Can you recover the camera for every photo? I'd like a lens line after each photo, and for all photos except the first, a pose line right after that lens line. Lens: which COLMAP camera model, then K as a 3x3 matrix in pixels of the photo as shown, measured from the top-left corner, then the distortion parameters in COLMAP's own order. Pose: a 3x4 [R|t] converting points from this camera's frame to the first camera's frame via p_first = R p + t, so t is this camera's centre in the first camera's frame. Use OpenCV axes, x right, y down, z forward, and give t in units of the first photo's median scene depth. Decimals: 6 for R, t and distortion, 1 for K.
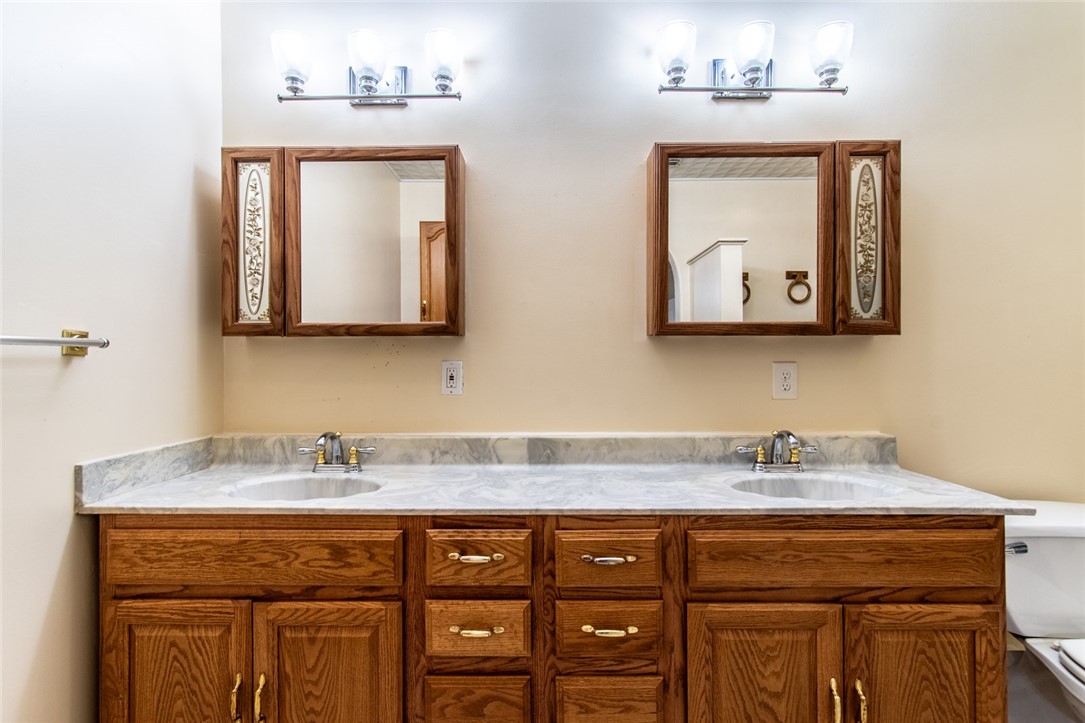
lens RADIAL K [[498.7, 0, 543.8], [0, 498.7, 360.5], [0, 0, 1]] dist [0.004207, -0.001637]
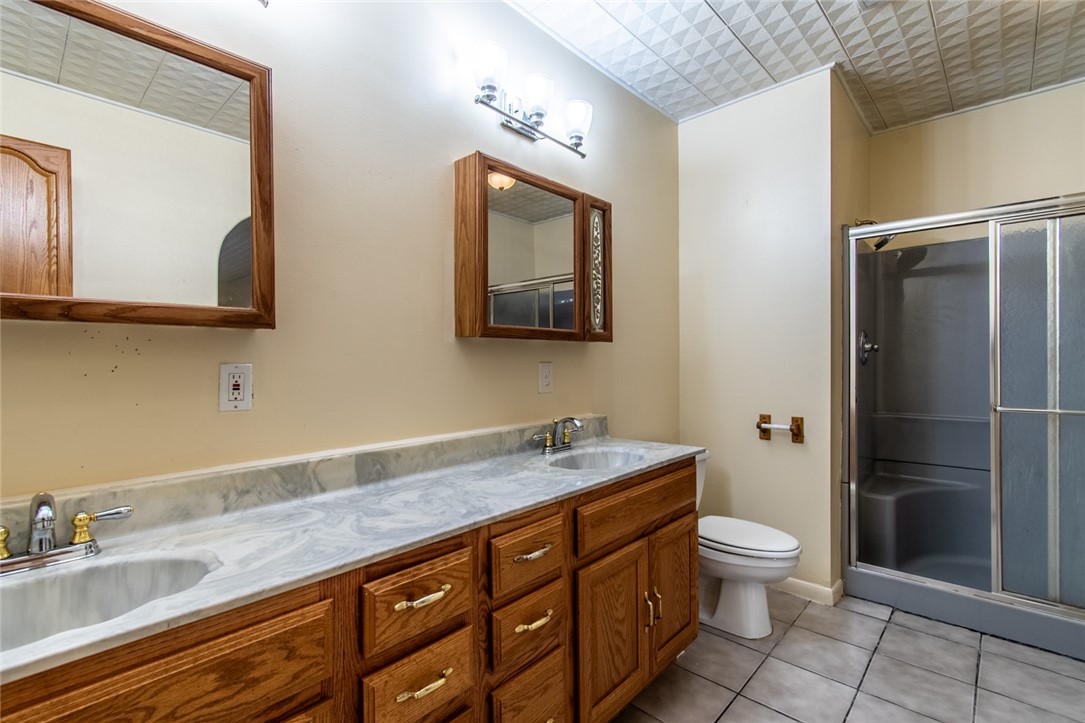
lens RADIAL K [[498.7, 0, 540.0], [0, 498.7, 359.1], [0, 0, 1]] dist [0.004207, -0.001637]
pose [[0.663288, -0.000827, 0.748363, -0.483128], [0.003533, 0.999992, -0.002026, -0.002136], [-0.748356, 0.003988, 0.663286, 0.228956]]
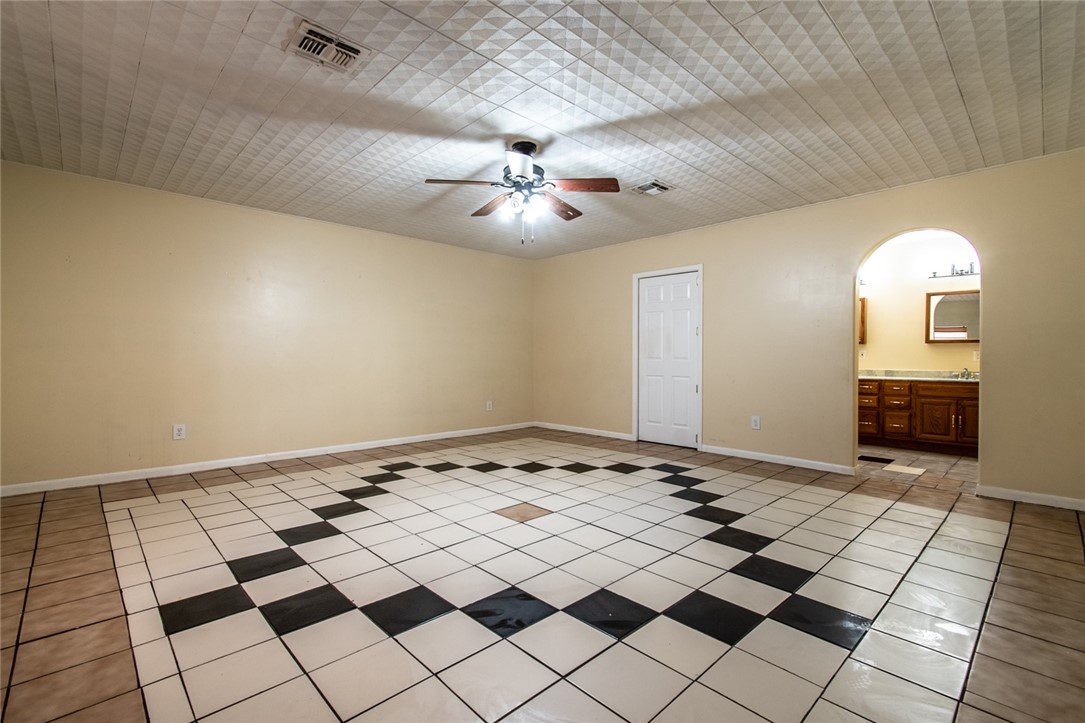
lens RADIAL K [[498.7, 0, 541.6], [0, 498.7, 360.9], [0, 0, 1]] dist [0.004207, -0.001637]
pose [[0.710305, 0.007276, -0.703856, 0.856592], [-0.003959, 0.999972, 0.006341, 0.076063], [0.703883, -0.001718, 0.710314, -3.872853]]
